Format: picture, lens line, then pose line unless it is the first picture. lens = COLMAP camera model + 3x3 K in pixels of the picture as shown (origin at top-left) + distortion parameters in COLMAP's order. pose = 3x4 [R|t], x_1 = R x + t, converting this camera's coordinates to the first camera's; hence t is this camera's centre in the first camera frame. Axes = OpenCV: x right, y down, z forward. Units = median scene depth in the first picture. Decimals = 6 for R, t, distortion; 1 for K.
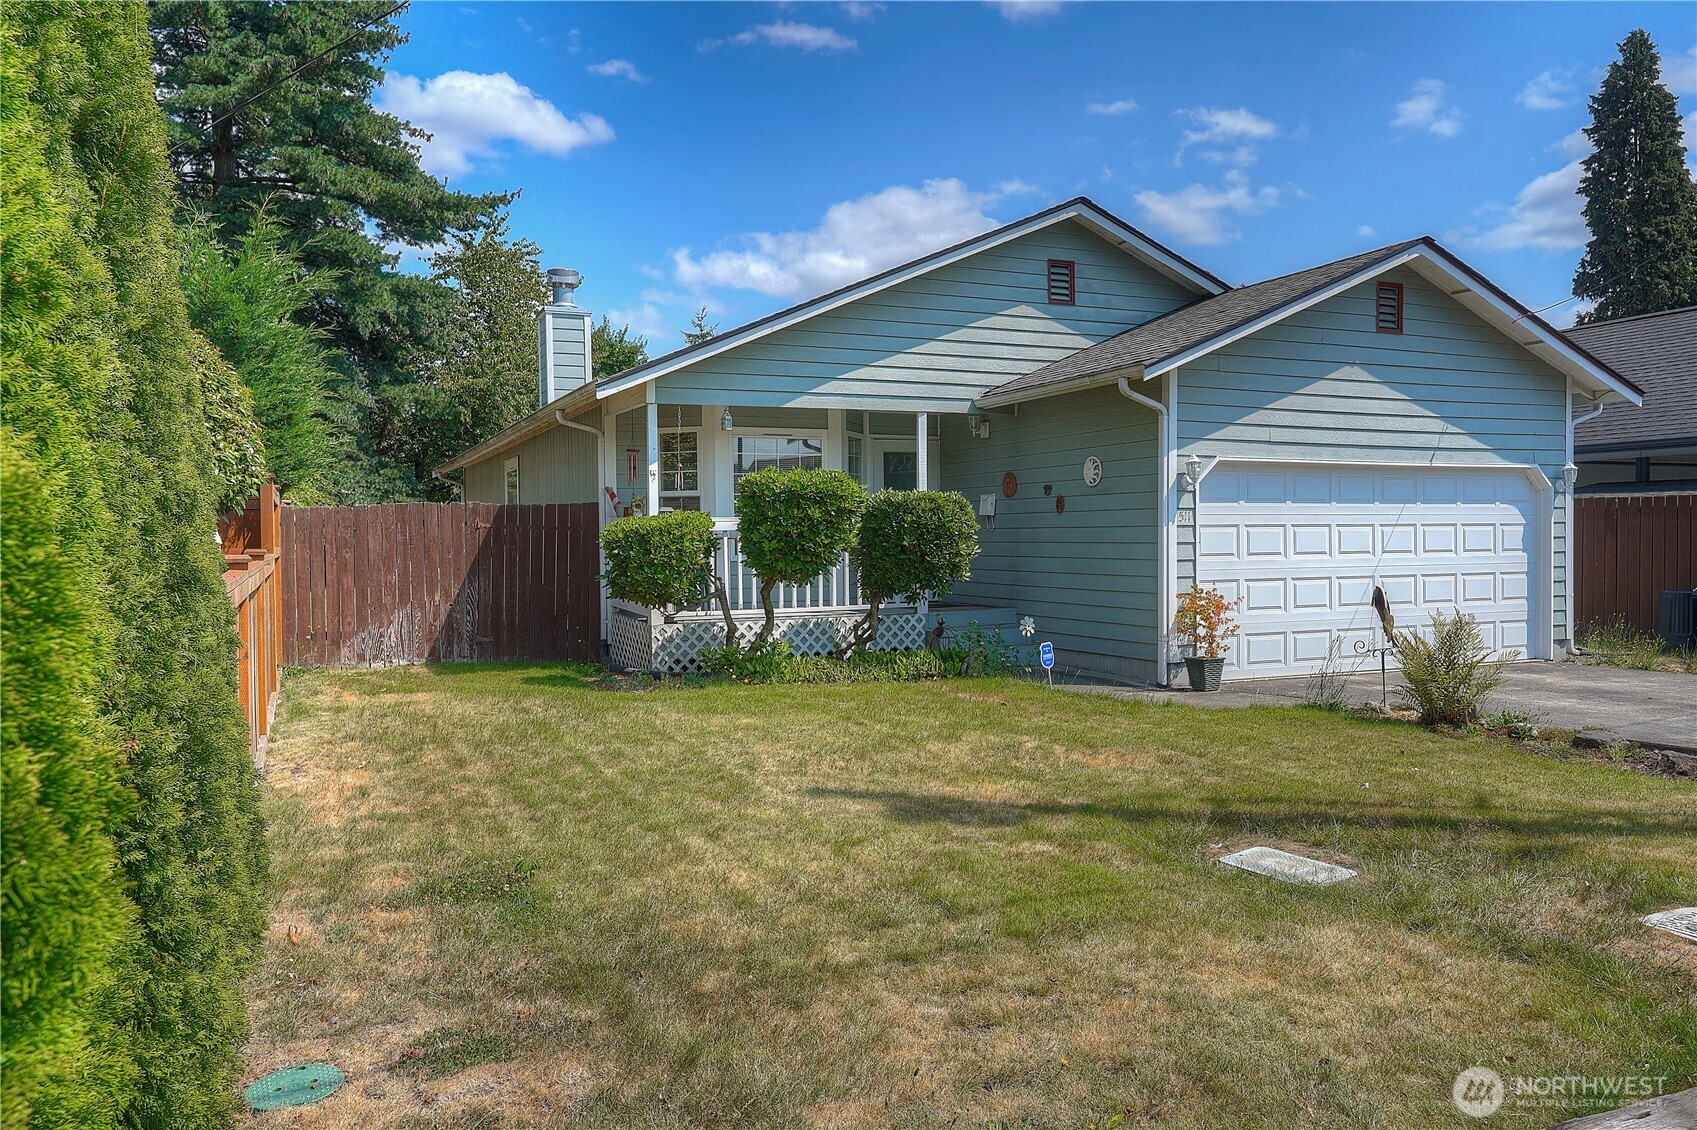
lens RADIAL K [[1209.0, 0, 848.5], [0, 1209.0, 565.0], [0, 0, 1]] dist [0.007411, 0.008153]
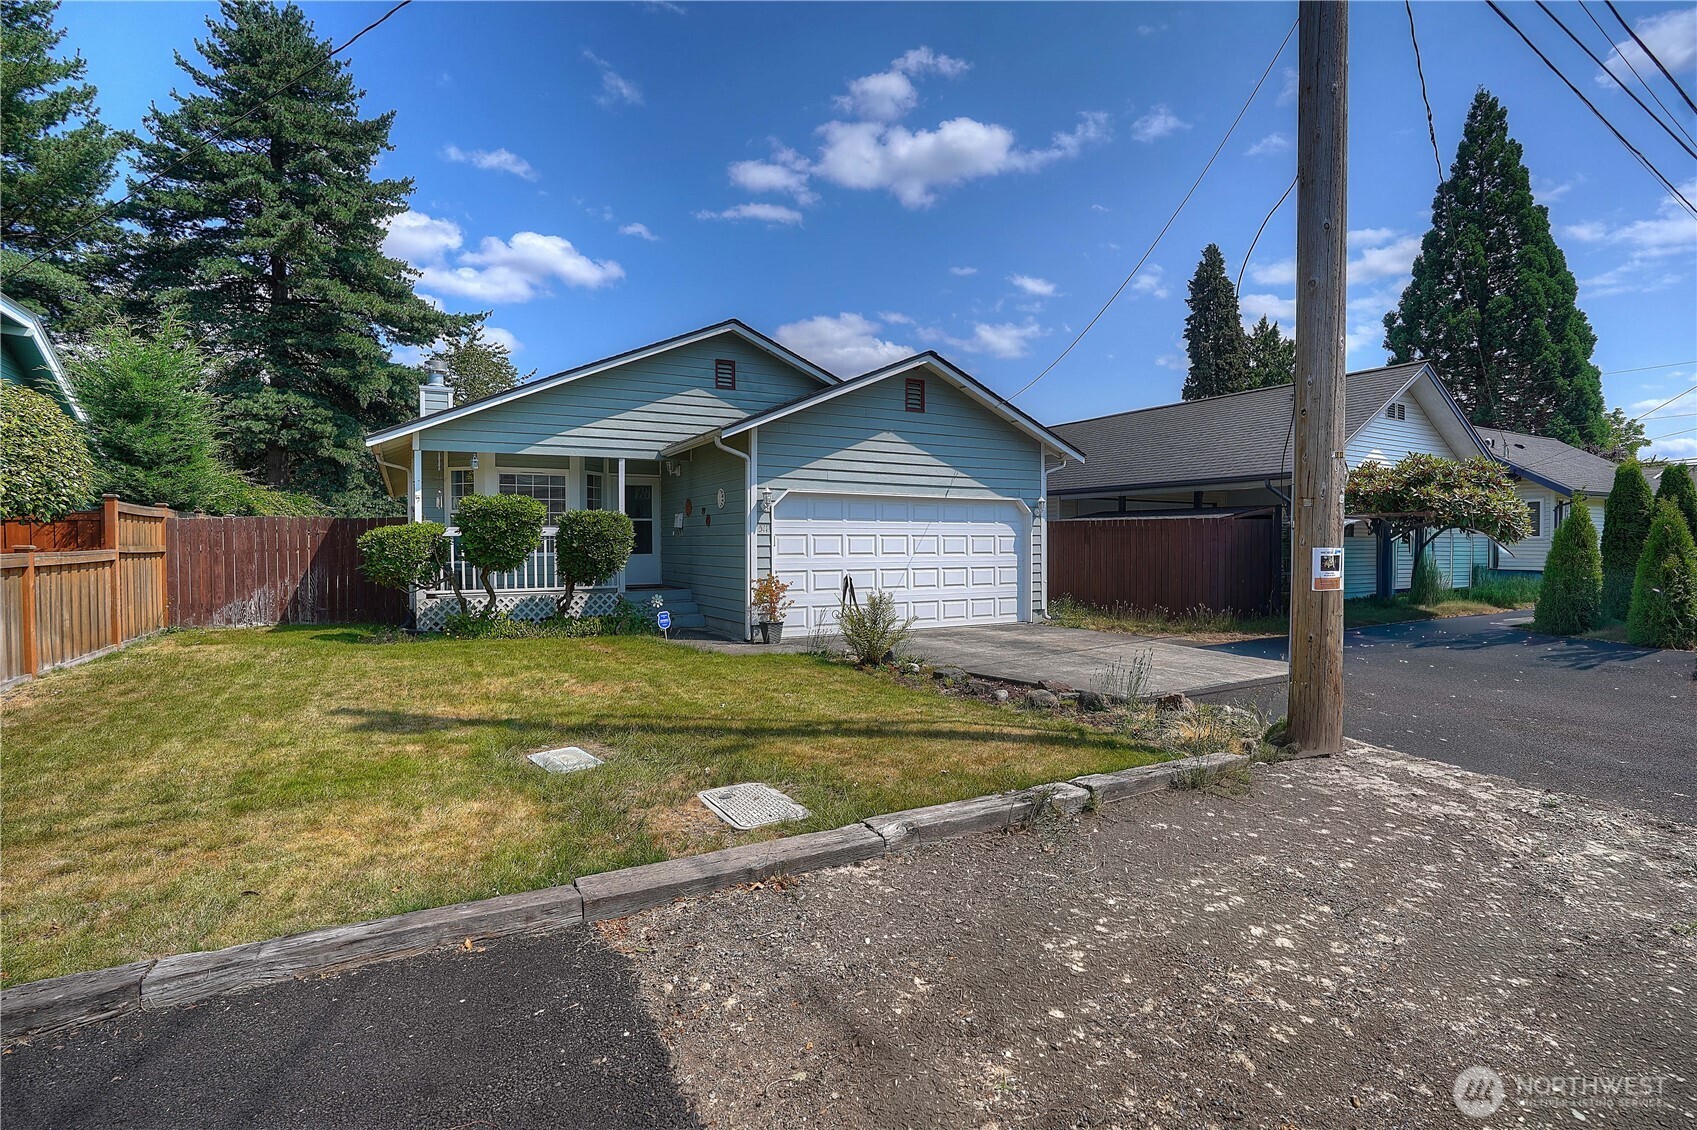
lens RADIAL K [[789.0, 0, 848.5], [0, 789.0, 565.0], [0, 0, 1]] dist [-0.072837, 0.030088]
pose [[0.995346, 0.004769, 0.096249, 0.255779], [-0.005084, 0.999983, 0.003020, 0.001752], [-0.096233, -0.003496, 0.995353, 0.005554]]
